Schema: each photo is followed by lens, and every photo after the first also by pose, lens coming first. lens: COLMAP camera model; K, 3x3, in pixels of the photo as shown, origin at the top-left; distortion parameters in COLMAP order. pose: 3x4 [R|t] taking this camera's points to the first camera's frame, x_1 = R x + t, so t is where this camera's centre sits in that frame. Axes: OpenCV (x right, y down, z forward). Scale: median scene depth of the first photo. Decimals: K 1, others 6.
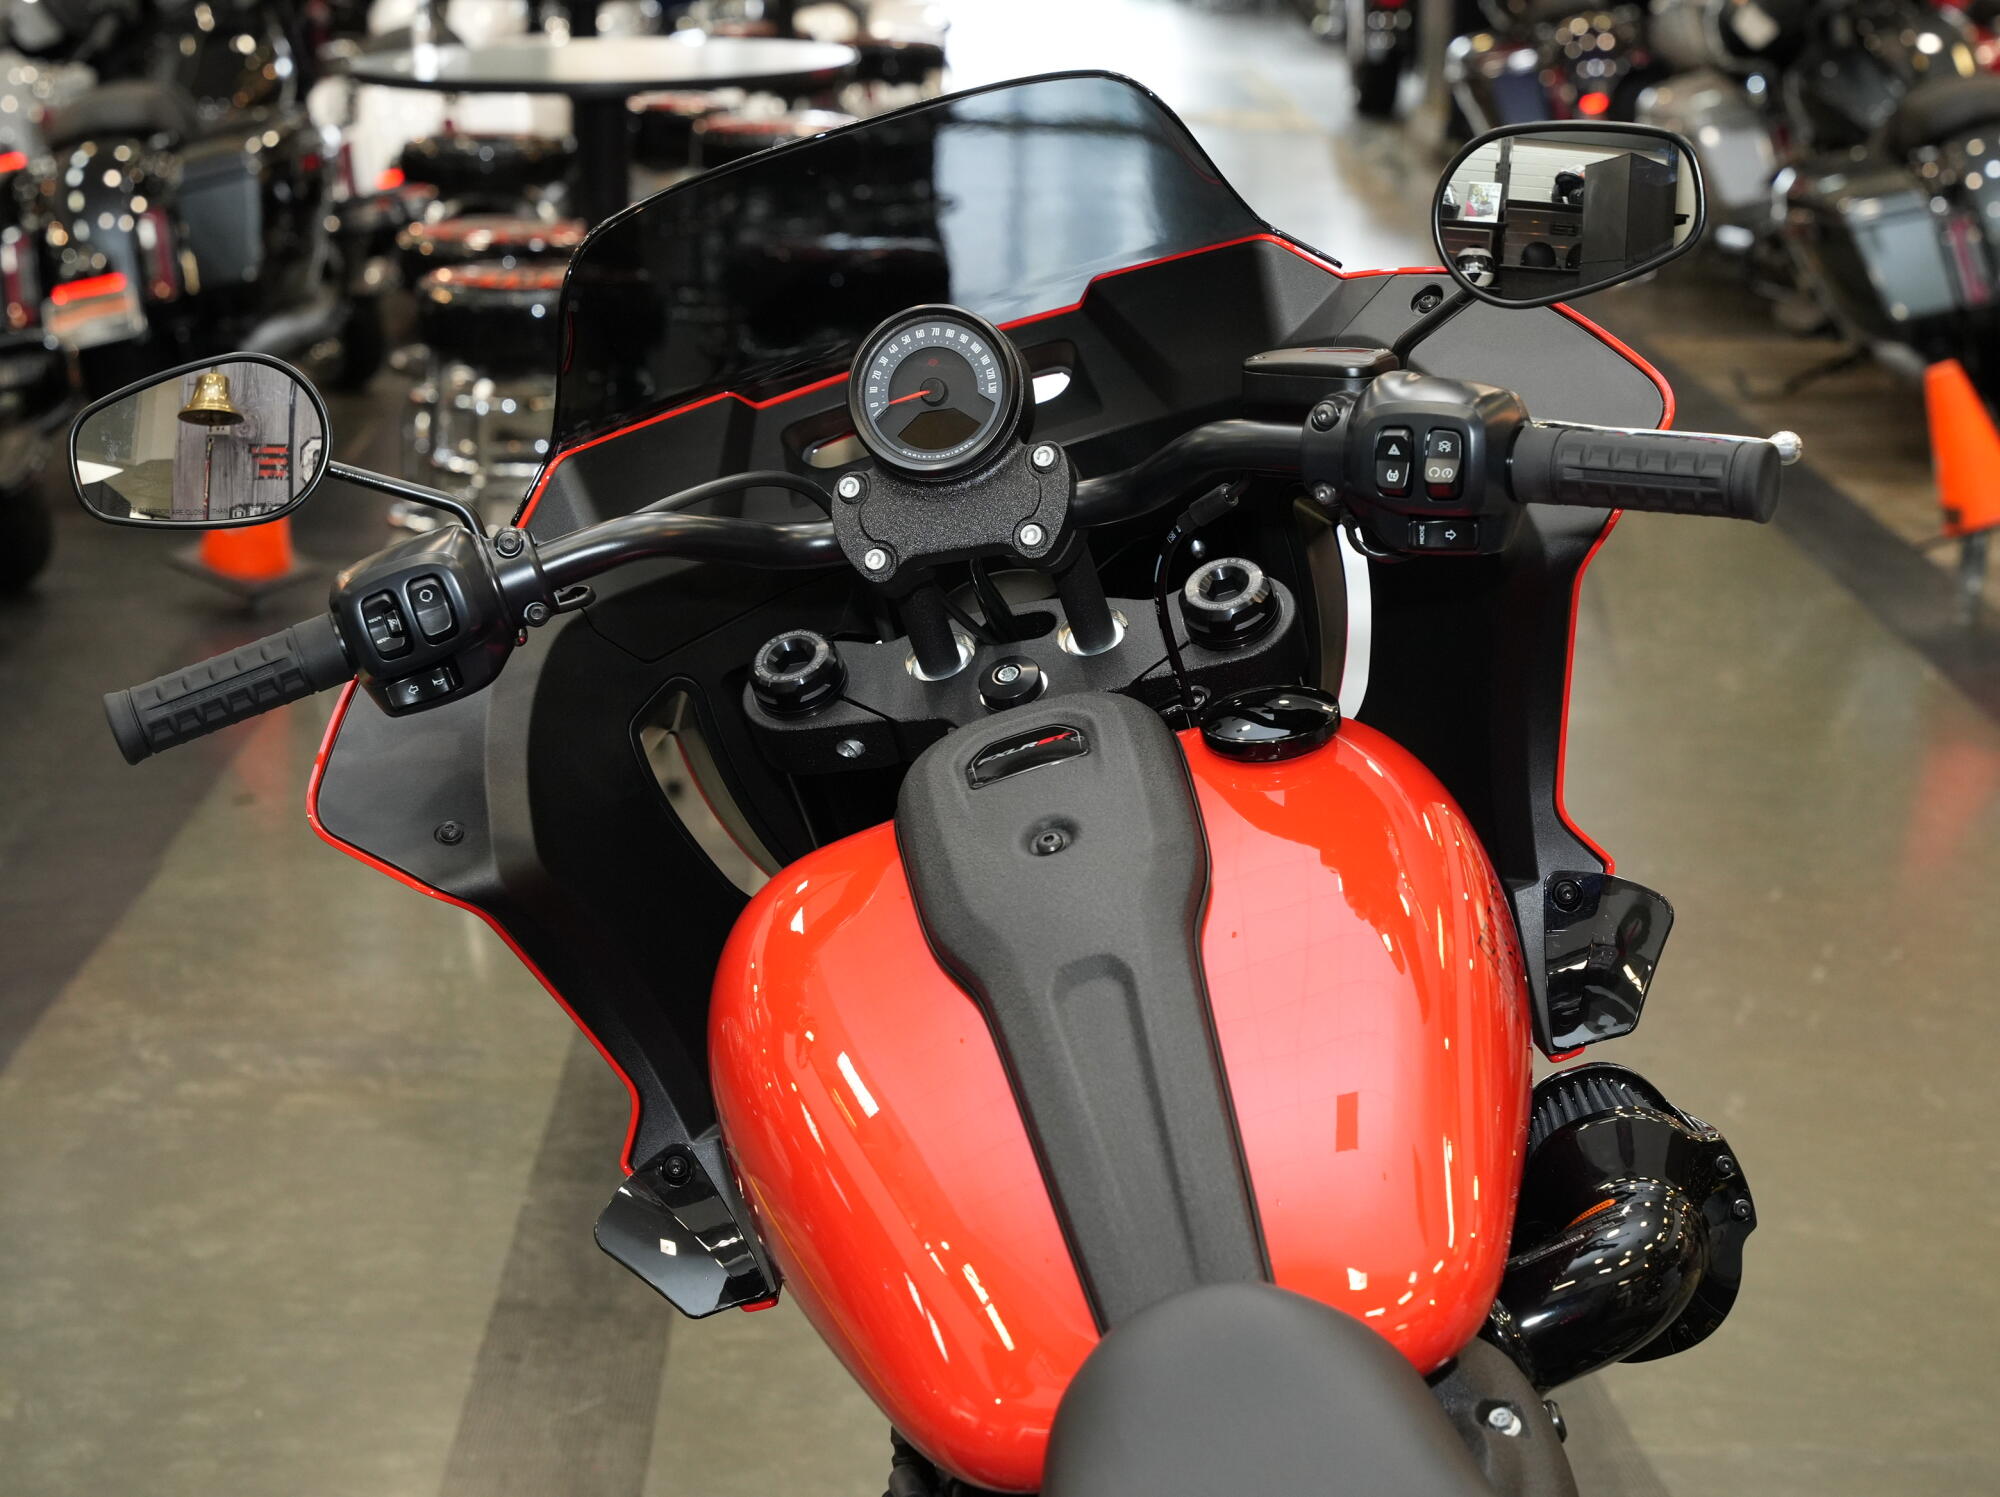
lens RADIAL K [[4358.2, 0, 995.6], [0, 4358.2, 752.4], [0, 0, 1]] dist [0.037856, 0.000000]
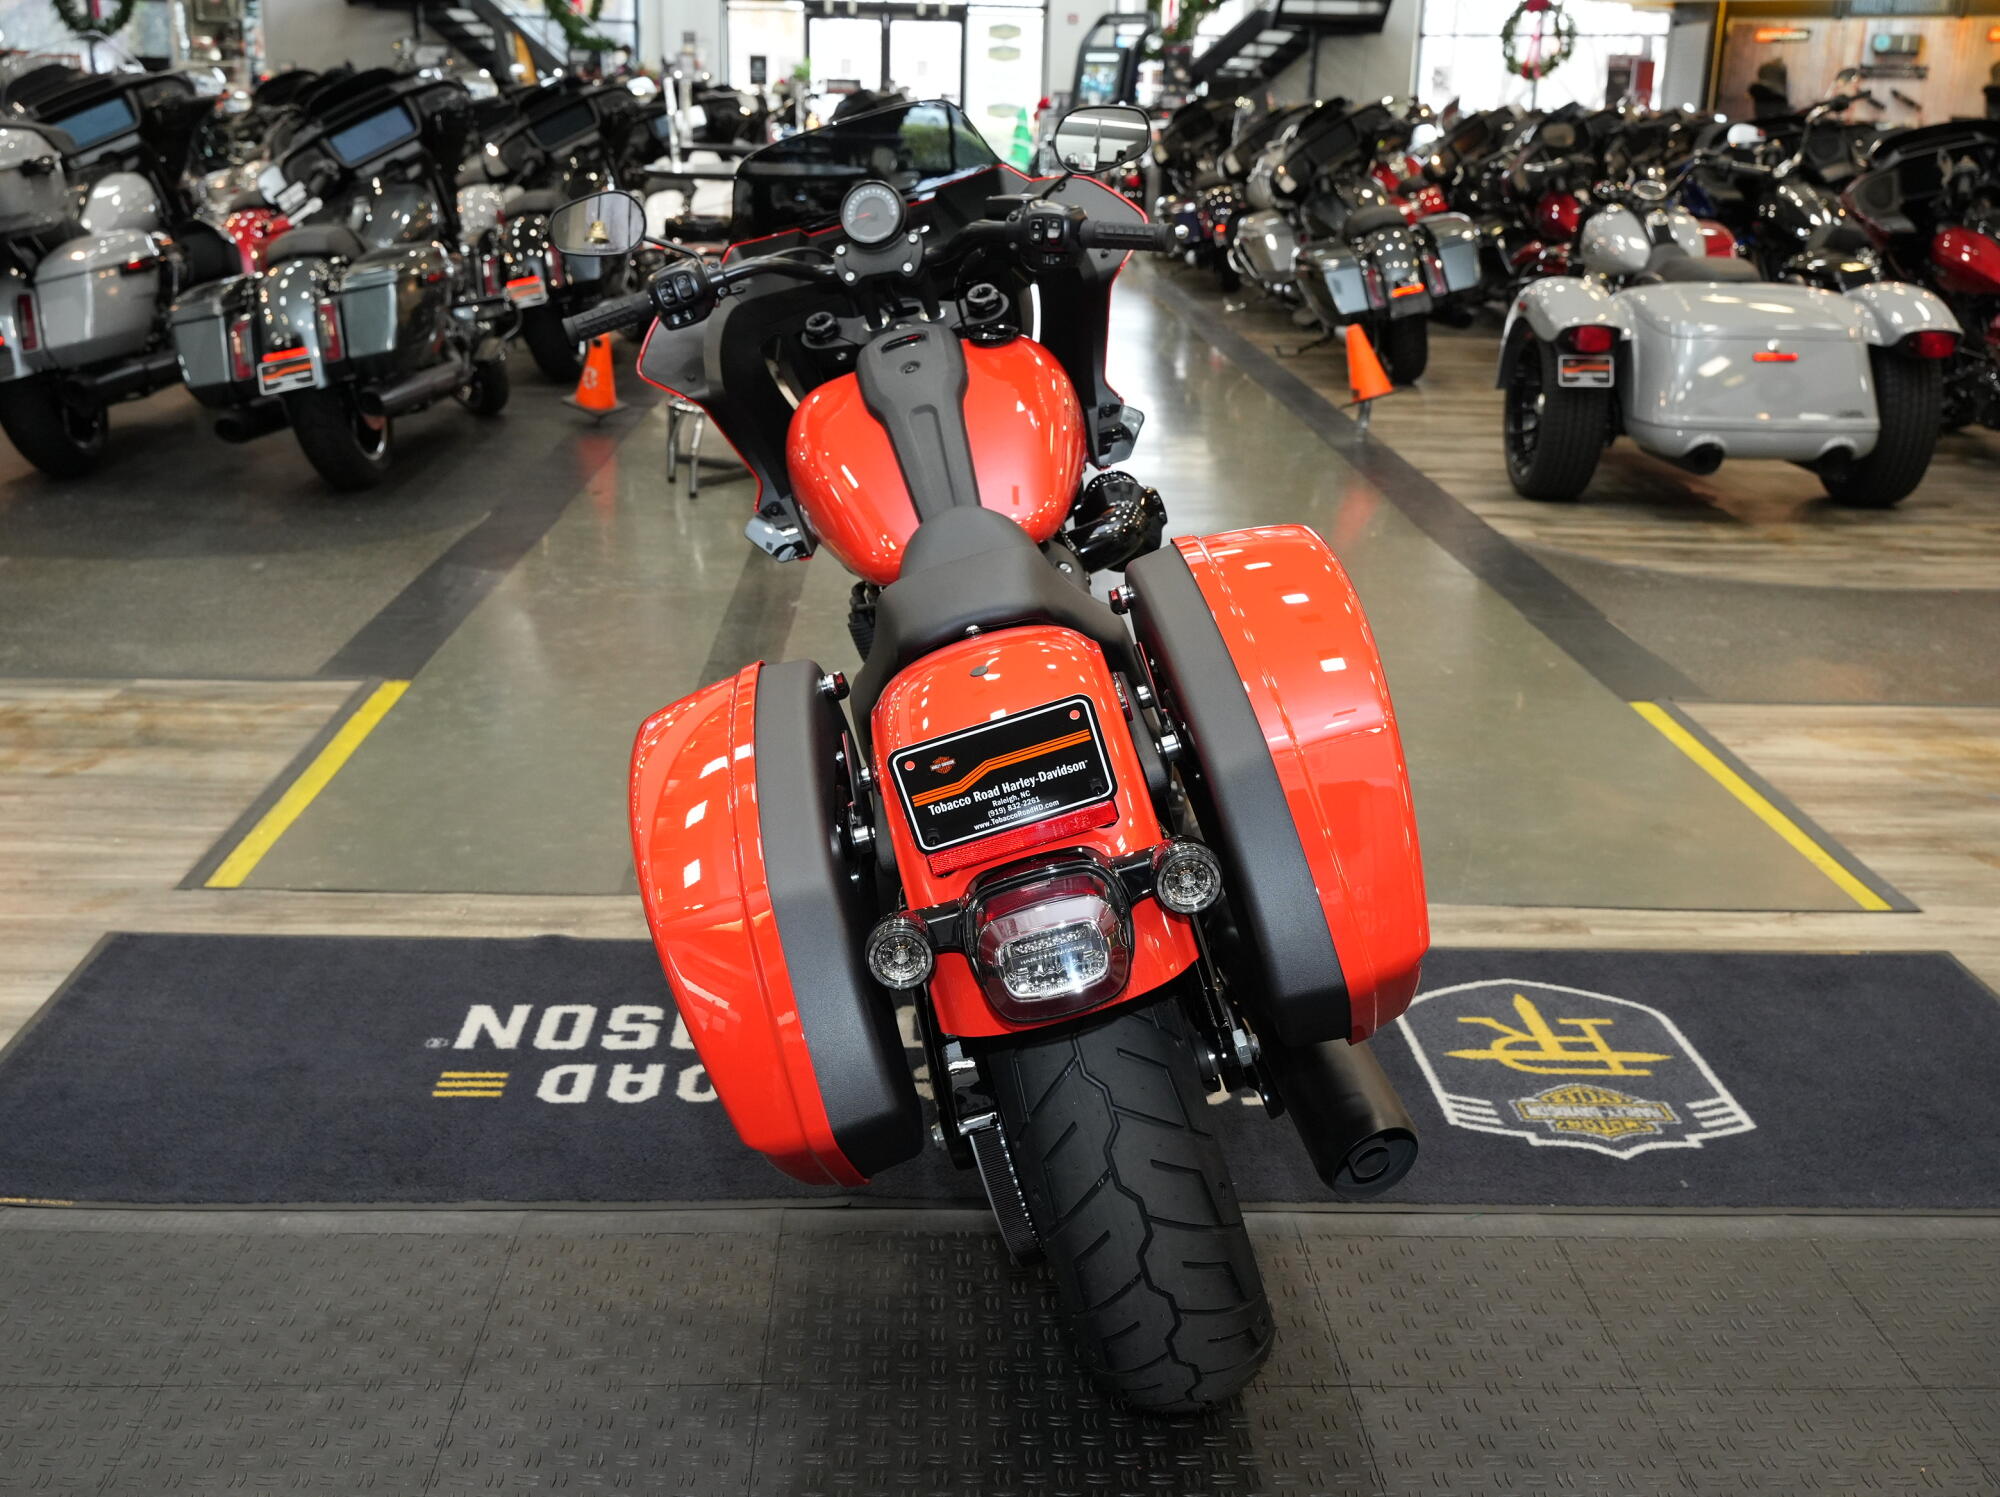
lens RADIAL K [[2102.9, 0, 1000.0], [0, 2102.9, 751.8], [0, 0, 1]] dist [0.012246, 0.000000]
pose [[0.999597, 0.013675, 0.024893, 0.010709], [-0.015748, 0.996251, 0.085068, 0.039856], [-0.023637, -0.085426, 0.996064, -0.093402]]
